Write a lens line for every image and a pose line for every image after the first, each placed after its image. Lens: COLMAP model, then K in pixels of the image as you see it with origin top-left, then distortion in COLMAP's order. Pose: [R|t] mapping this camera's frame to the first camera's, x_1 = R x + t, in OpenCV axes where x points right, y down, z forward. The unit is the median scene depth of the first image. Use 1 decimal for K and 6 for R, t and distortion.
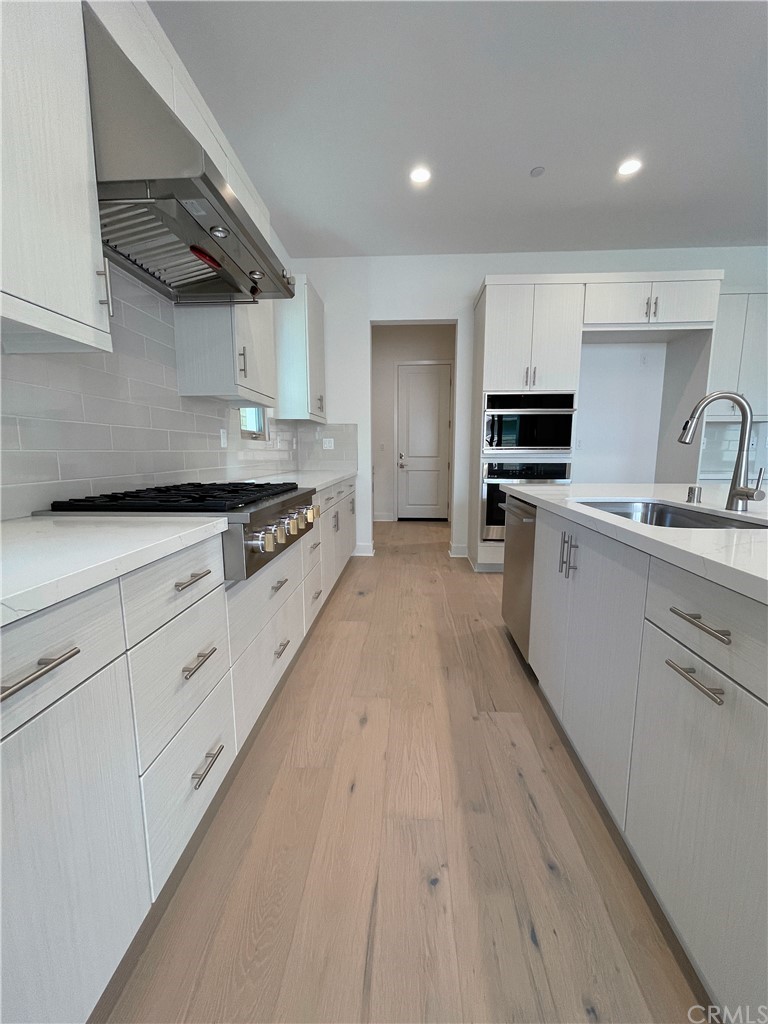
lens RADIAL K [[415.2, 0, 387.3], [0, 415.2, 510.8], [0, 0, 1]] dist [-0.002464, 0.000775]
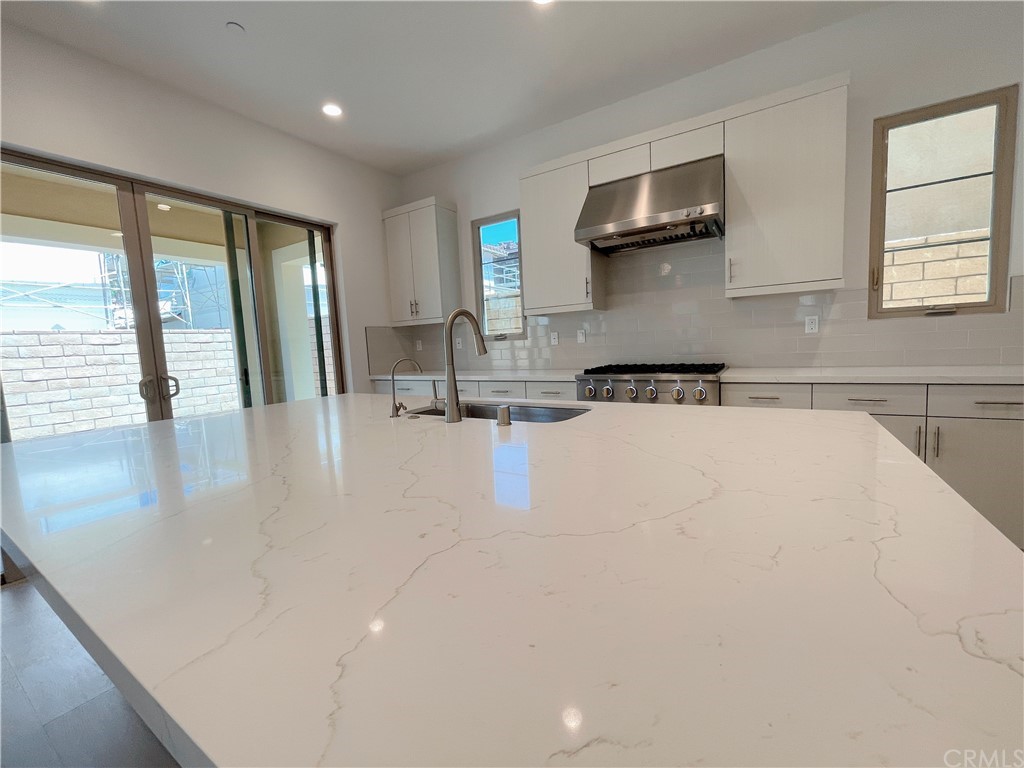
lens RADIAL K [[415.2, 0, 510.9], [0, 415.2, 379.6], [0, 0, 1]] dist [-0.002464, 0.000775]
pose [[-0.487655, 0.101982, -0.867059, 0.794566], [-0.072348, 0.985017, 0.156547, -0.131078], [0.870033, 0.139071, -0.472970, 0.769064]]
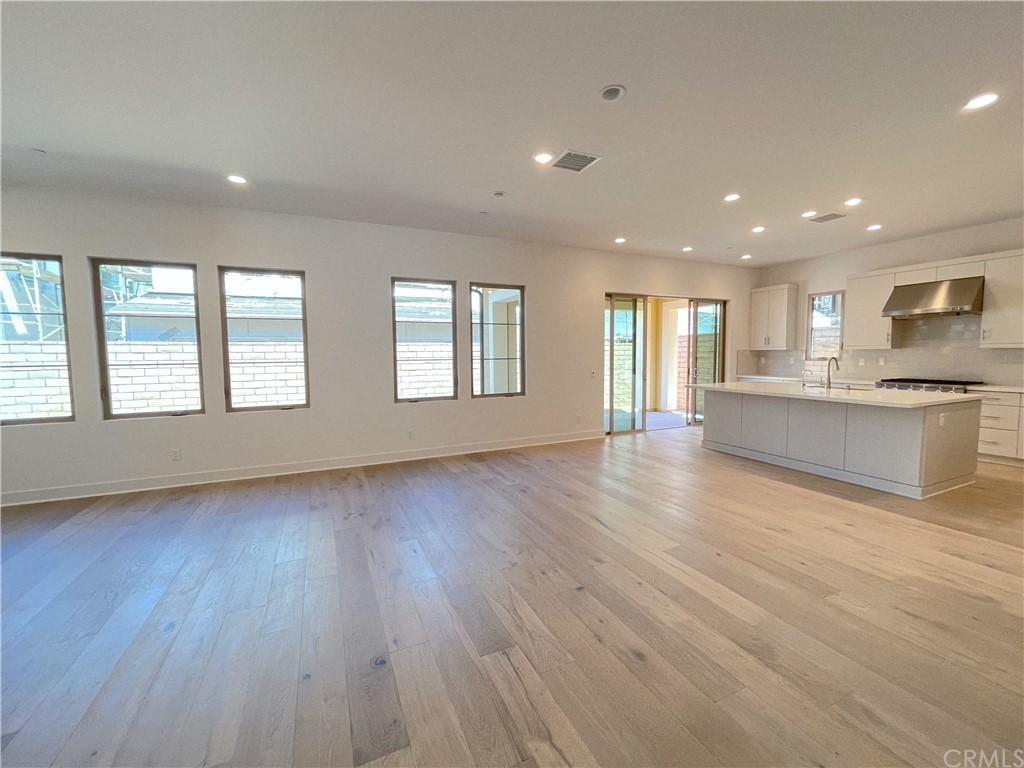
lens RADIAL K [[415.2, 0, 514.8], [0, 415.2, 385.5], [0, 0, 1]] dist [-0.002464, 0.000775]
pose [[-0.880907, 0.048567, -0.470790, 2.390734], [-0.053365, 0.978185, 0.200763, -0.295180], [0.470270, 0.201978, -0.859099, 1.356802]]
